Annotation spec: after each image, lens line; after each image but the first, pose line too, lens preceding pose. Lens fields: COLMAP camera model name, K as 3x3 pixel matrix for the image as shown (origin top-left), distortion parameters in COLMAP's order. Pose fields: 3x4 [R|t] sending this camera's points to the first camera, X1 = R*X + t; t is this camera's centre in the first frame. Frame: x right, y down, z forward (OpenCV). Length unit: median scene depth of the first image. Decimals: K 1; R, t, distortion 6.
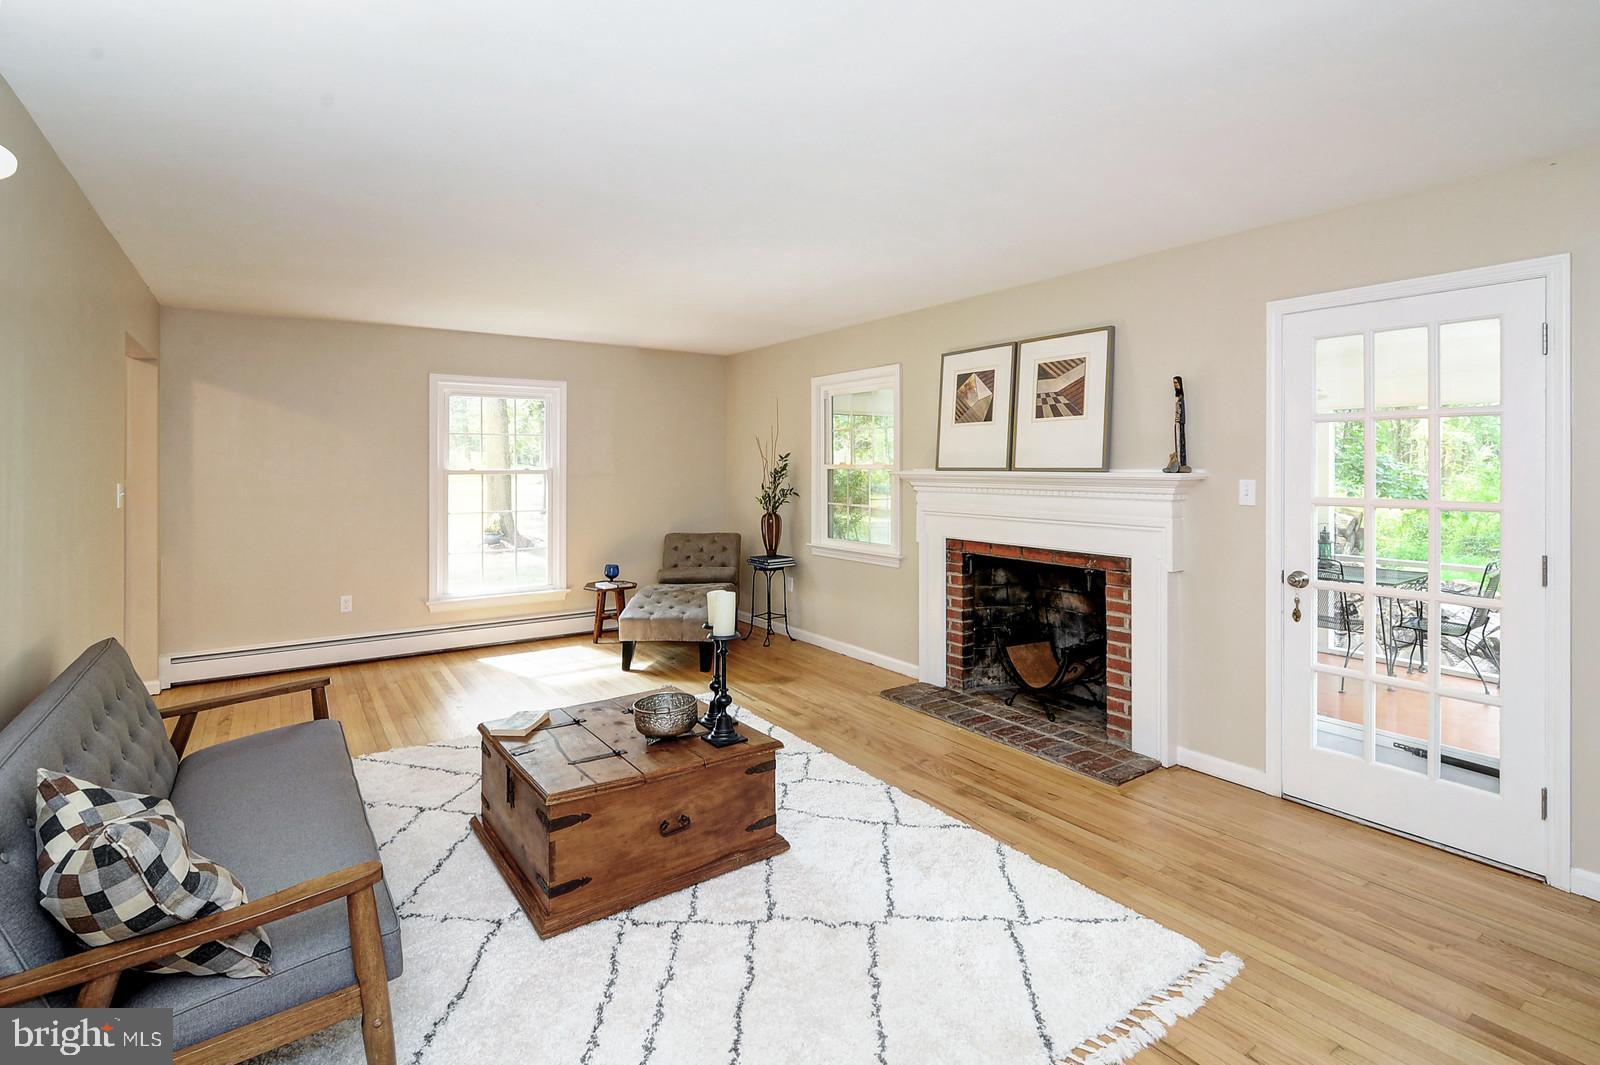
lens RADIAL K [[766.6, 0, 801.2], [0, 766.6, 467.5], [0, 0, 1]] dist [-0.001022, 0.000107]
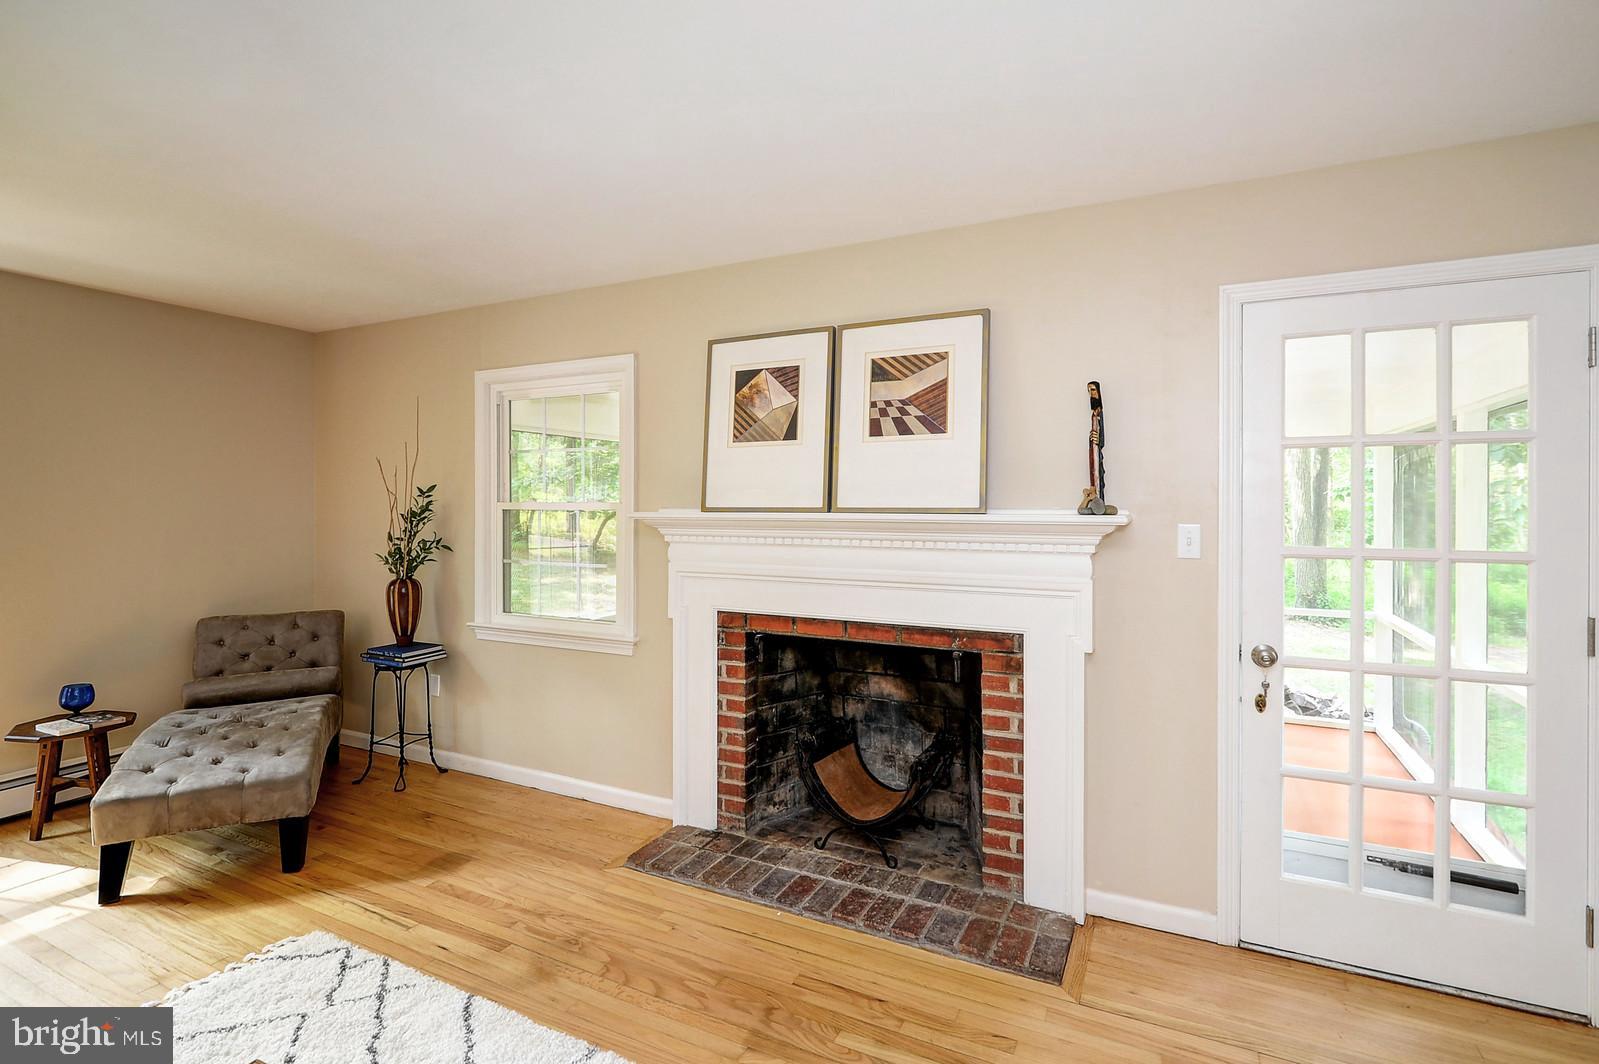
lens RADIAL K [[764.7, 0, 786.7], [0, 764.7, 508.1], [0, 0, 1]] dist [-0.002432, -0.000009]
pose [[0.880147, -0.000623, 0.474701, -0.083535], [-0.000026, 0.999999, 0.001360, -0.000148], [-0.474701, -0.001210, 0.880146, 0.390995]]
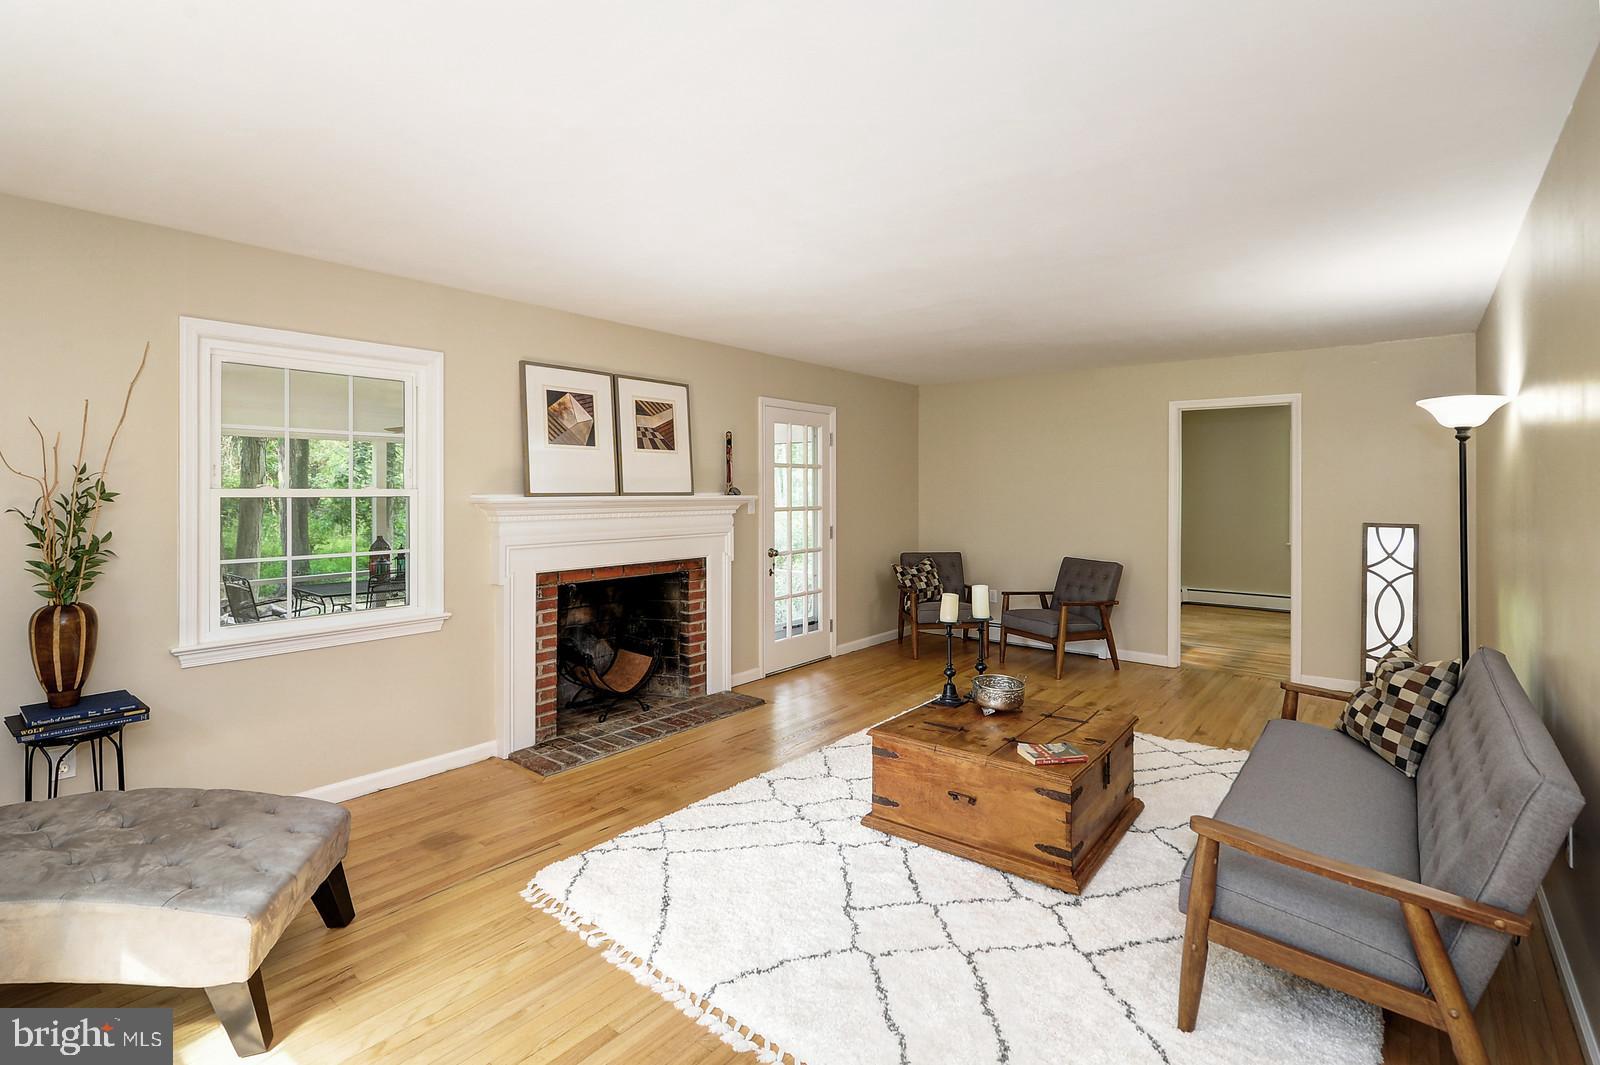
lens RADIAL K [[750.0, 0, 796.4], [0, 750.0, 494.7], [0, 0, 1]] dist [-0.000602, 0.000187]
pose [[-0.273353, -0.005301, 0.961899, -0.753320], [0.003247, 0.999974, 0.006433, -0.002576], [-0.961908, 0.004882, -0.273329, 0.994207]]
